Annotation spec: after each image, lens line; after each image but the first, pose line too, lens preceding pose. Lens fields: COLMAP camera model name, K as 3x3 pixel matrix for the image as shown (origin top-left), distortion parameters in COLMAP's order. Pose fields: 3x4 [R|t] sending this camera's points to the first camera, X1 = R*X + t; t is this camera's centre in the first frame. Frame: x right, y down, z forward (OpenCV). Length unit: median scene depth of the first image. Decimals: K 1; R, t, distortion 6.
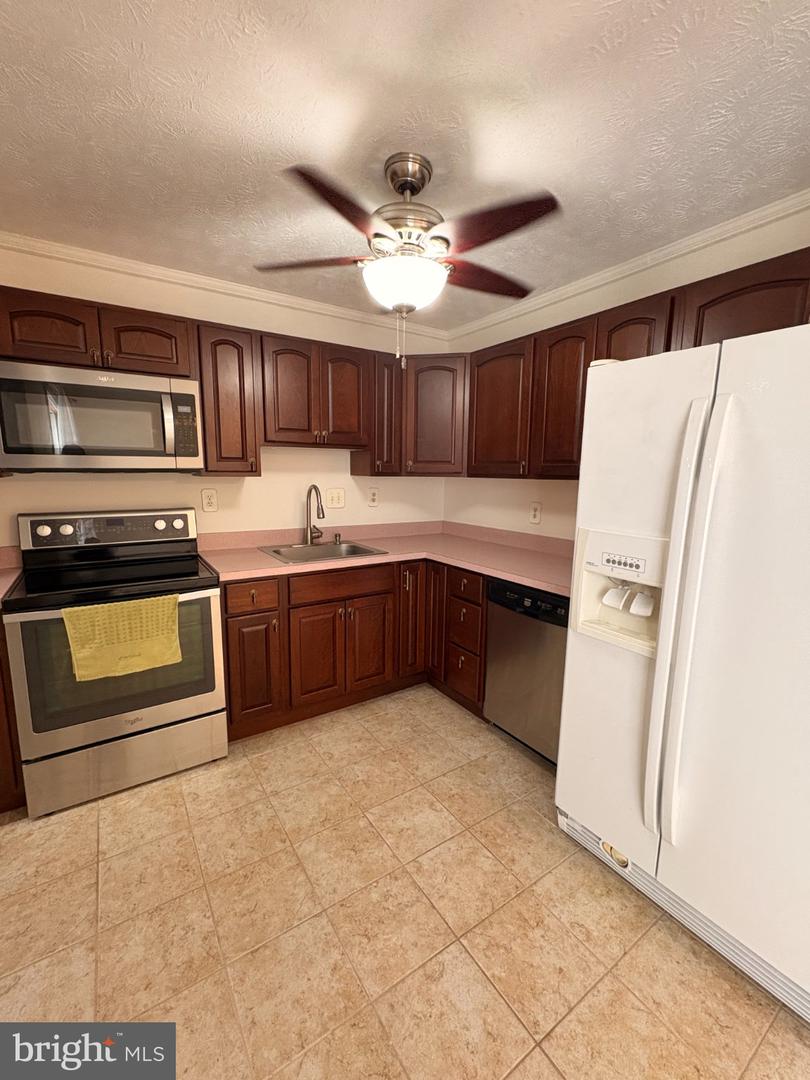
lens RADIAL K [[447.7, 0, 403.2], [0, 447.7, 538.4], [0, 0, 1]] dist [-0.001754, 0.000035]
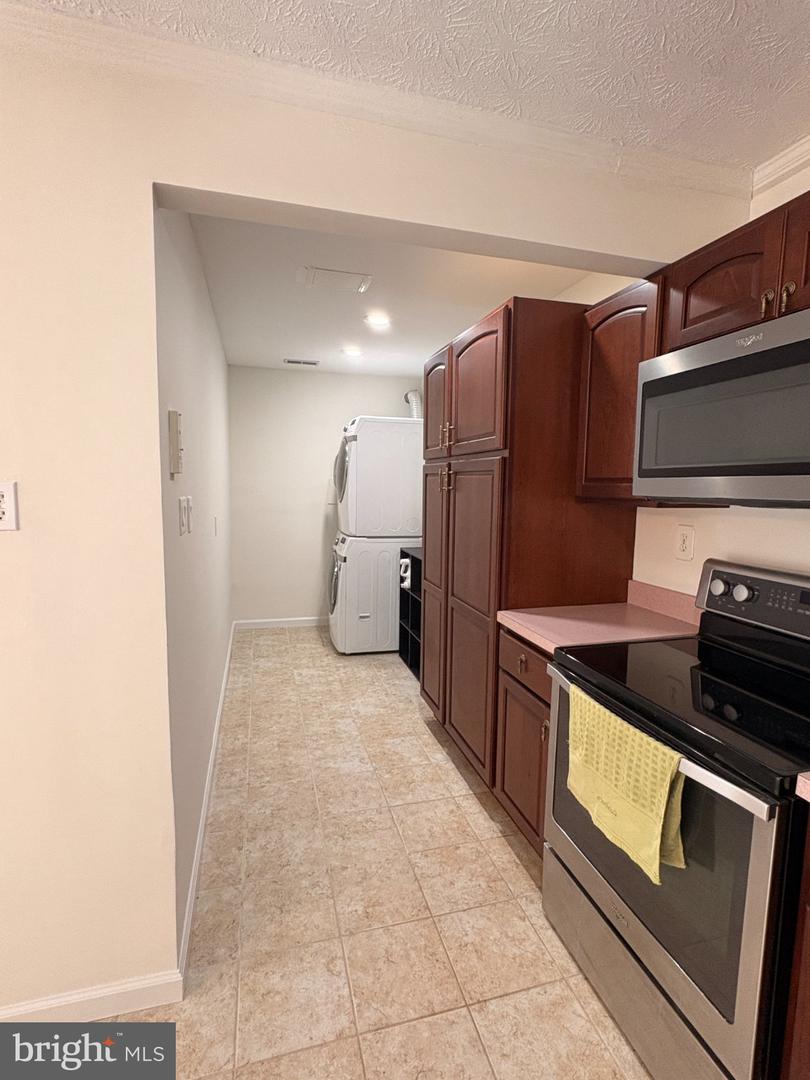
lens RADIAL K [[511.1, 0, 406.3], [0, 511.1, 537.7], [0, 0, 1]] dist [-0.018959, -0.000943]
pose [[-0.310781, 0.083324, -0.946822, 0.072470], [-0.161104, 0.977119, 0.138870, -0.122849], [0.936729, 0.195695, -0.290246, 0.768516]]
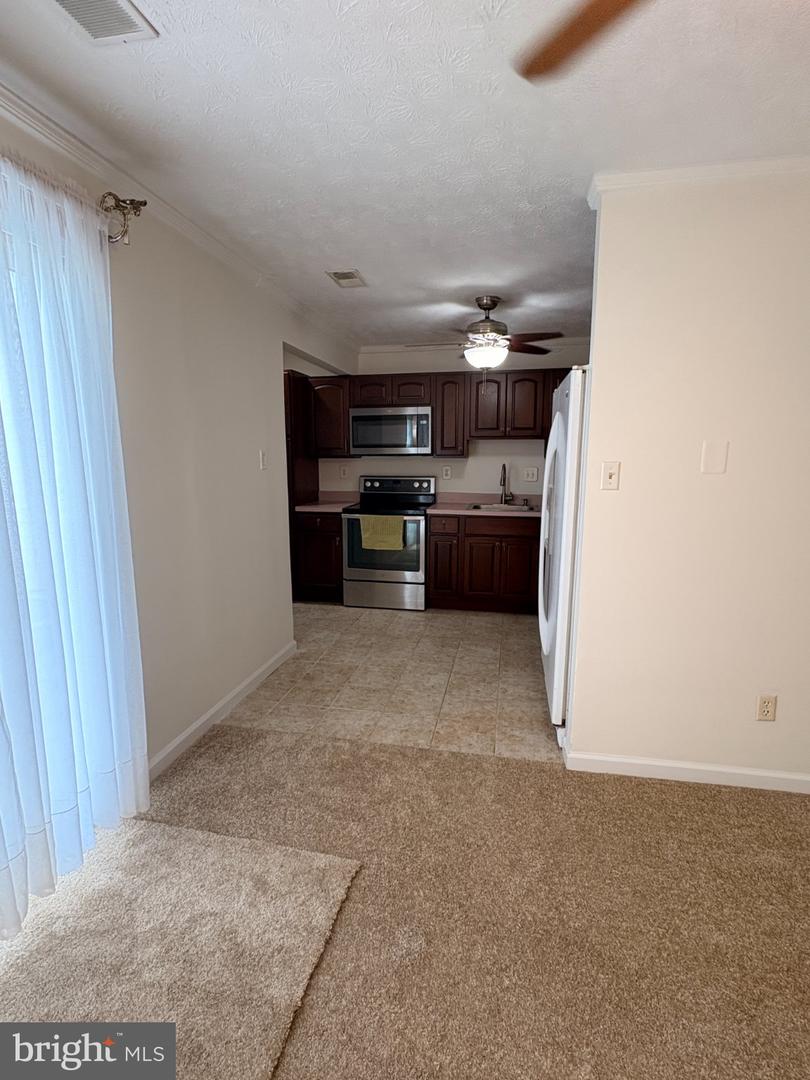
lens RADIAL K [[526.2, 0, 407.9], [0, 526.2, 541.4], [0, 0, 1]] dist [-0.000135, -0.000006]
pose [[0.707469, 0.104420, -0.698988, 1.085956], [-0.101494, 0.993784, 0.045734, 0.118945], [0.699419, 0.038588, 0.713669, -0.622517]]
